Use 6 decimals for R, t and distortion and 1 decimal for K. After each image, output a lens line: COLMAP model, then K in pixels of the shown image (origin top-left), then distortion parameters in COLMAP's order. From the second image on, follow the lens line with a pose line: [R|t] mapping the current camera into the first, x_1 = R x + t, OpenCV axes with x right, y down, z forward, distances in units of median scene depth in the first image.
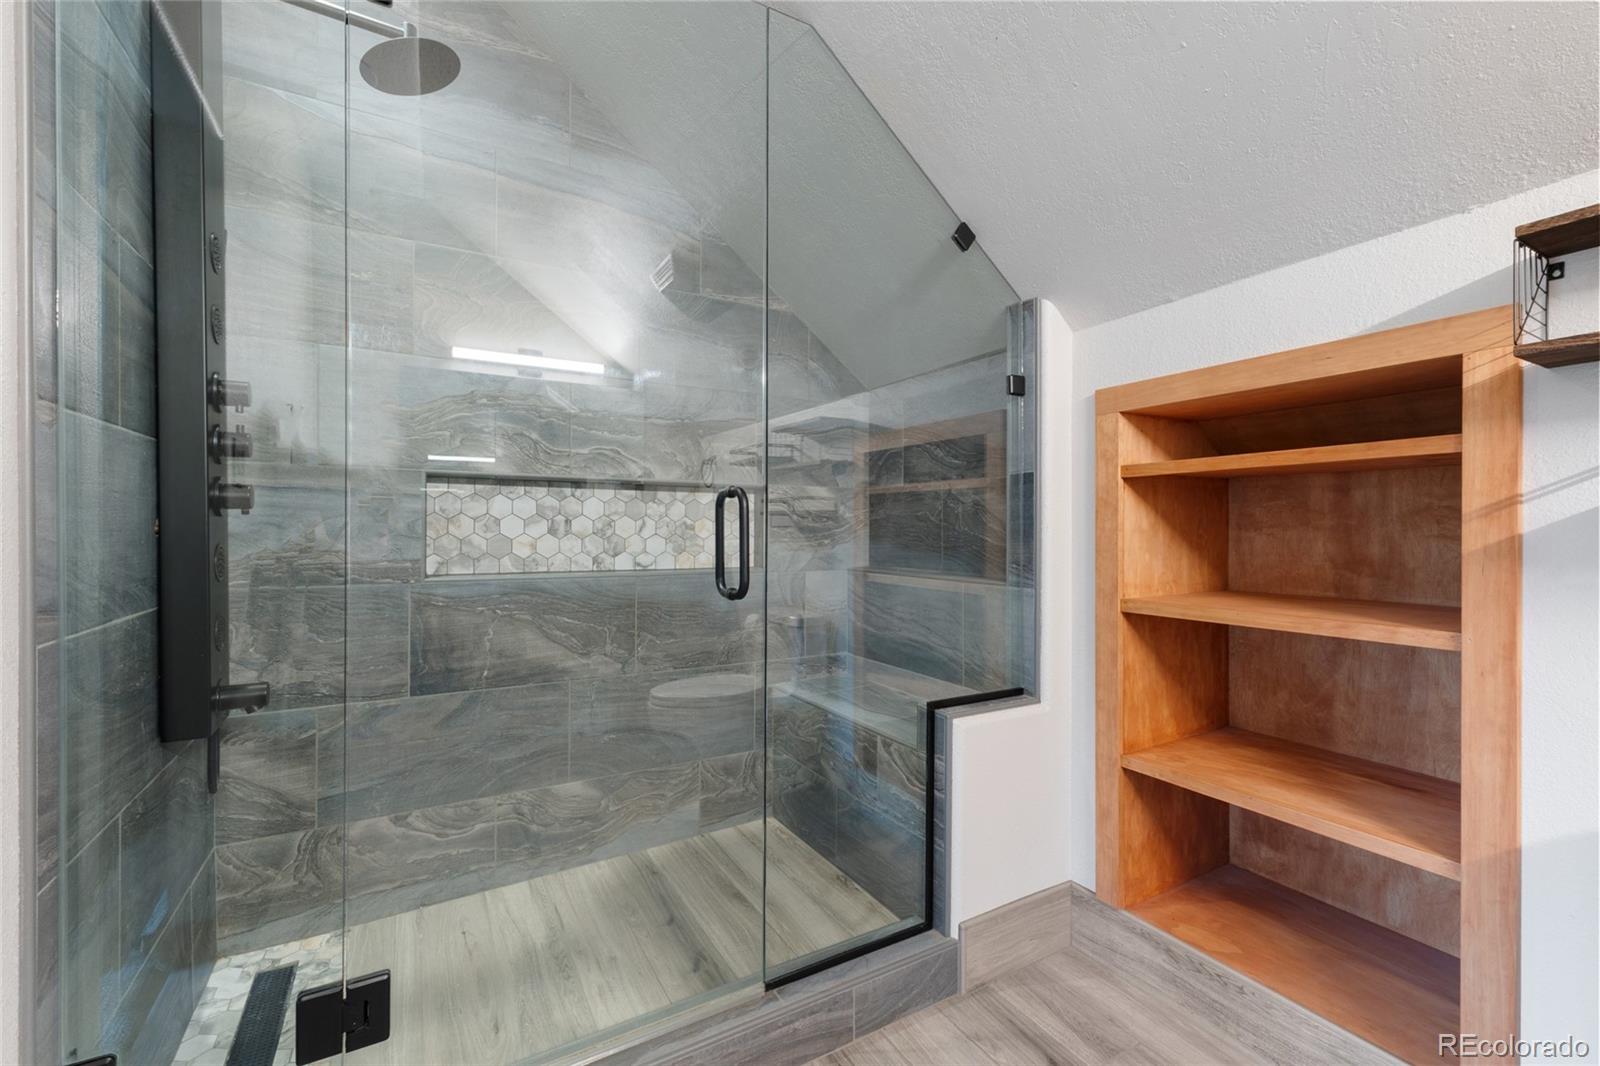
lens RADIAL K [[674.8, 0, 802.4], [0, 674.8, 528.9], [0, 0, 1]] dist [0.003540, 0.000490]
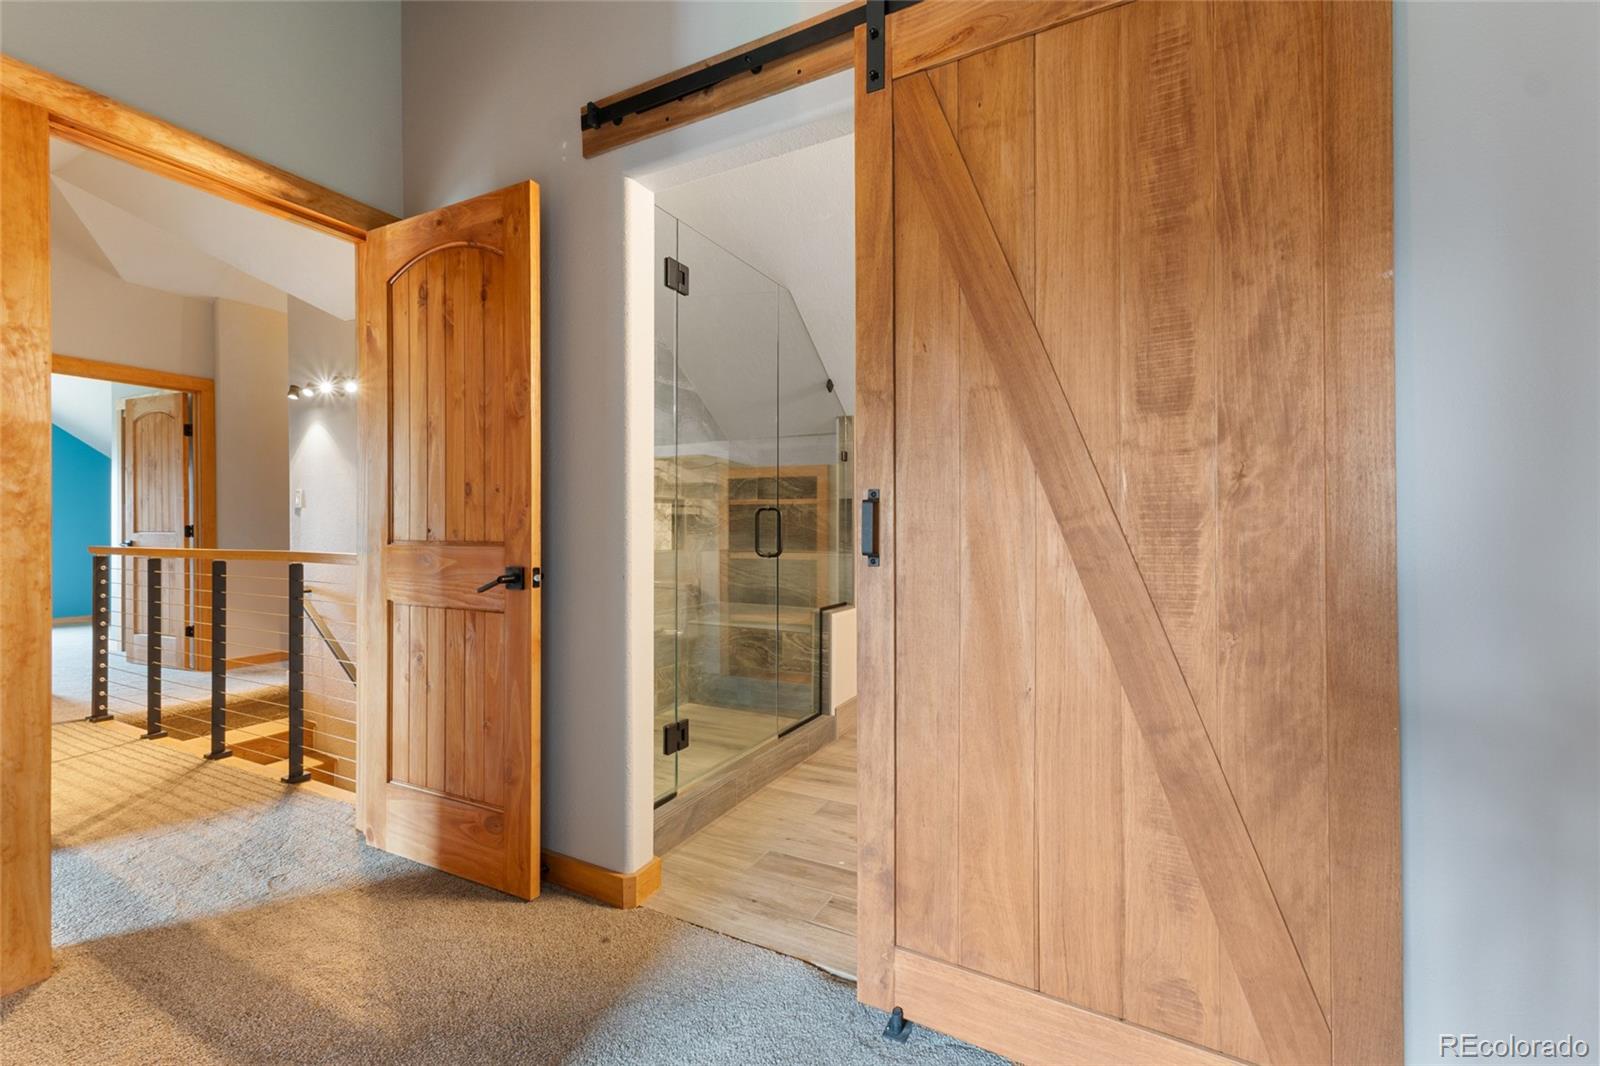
lens RADIAL K [[674.8, 0, 798.7], [0, 674.8, 530.7], [0, 0, 1]] dist [0.003540, 0.000490]
pose [[0.848948, -0.004116, 0.528460, -0.966181], [0.001942, 0.999987, 0.004670, 0.006611], [-0.528472, -0.002938, 0.848945, -0.738351]]
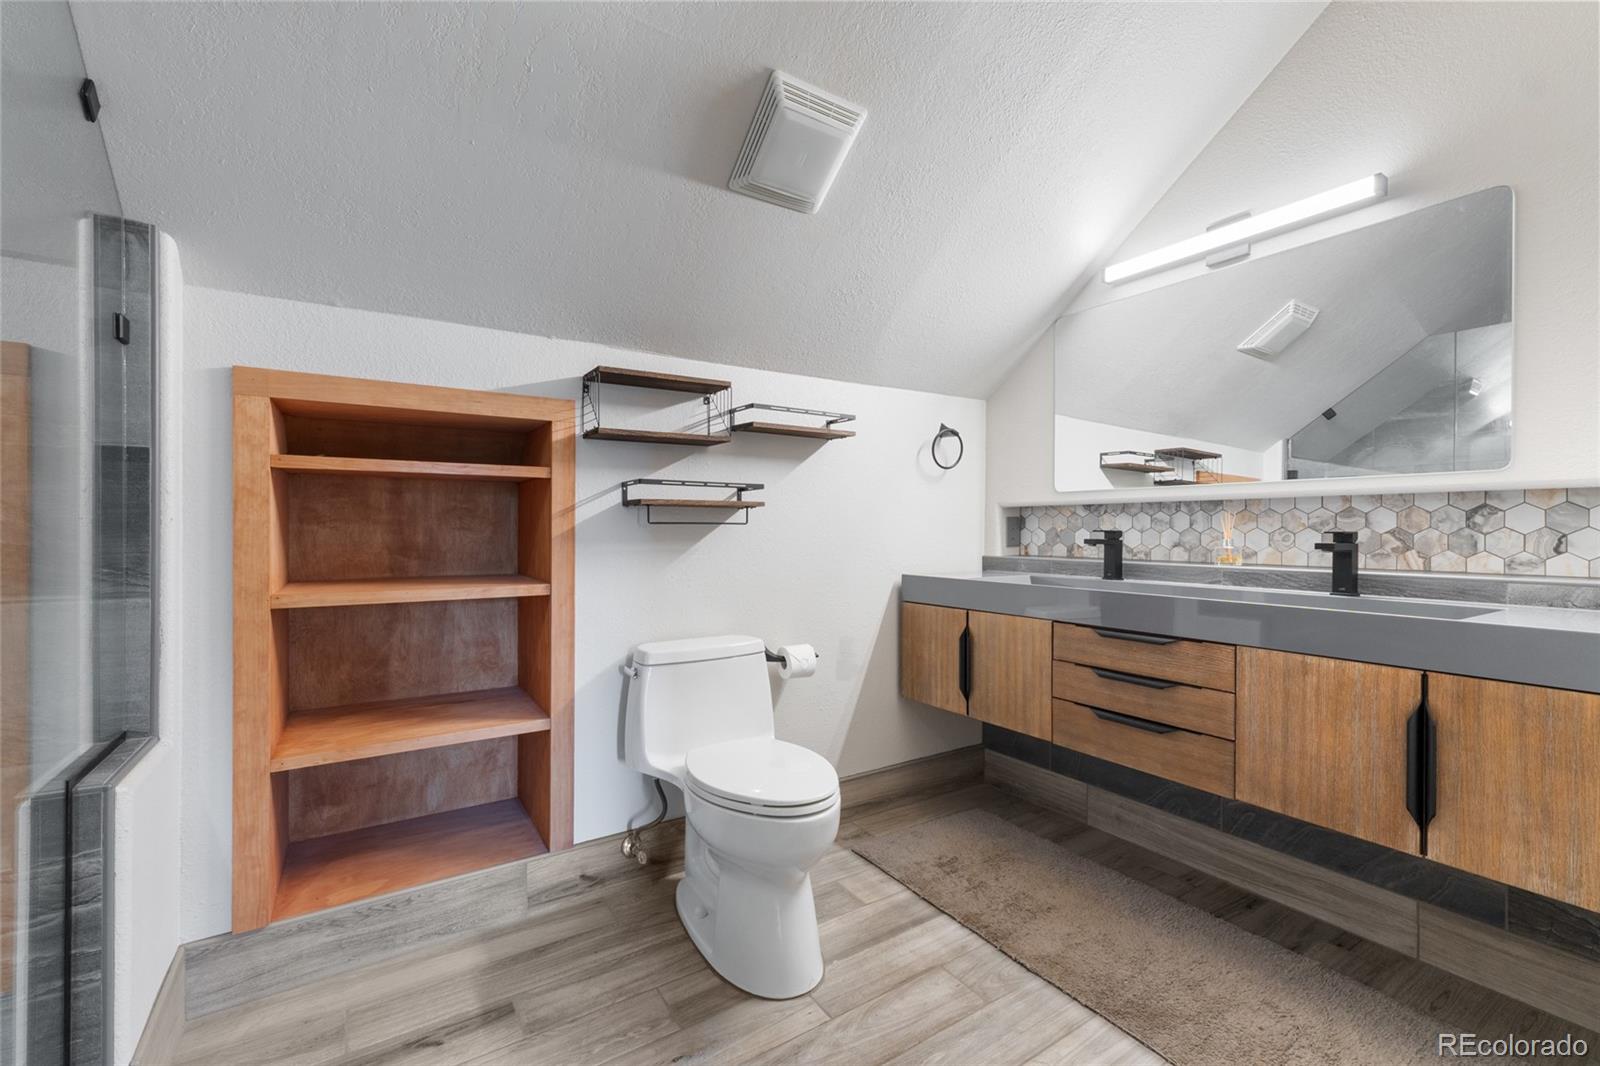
lens RADIAL K [[674.8, 0, 799.0], [0, 674.8, 529.7], [0, 0, 1]] dist [0.003540, 0.000490]
pose [[-0.056360, -0.003582, 0.998404, -0.511775], [-0.002726, 0.999990, 0.003434, 0.006189], [-0.998407, -0.002528, -0.056369, 0.313609]]
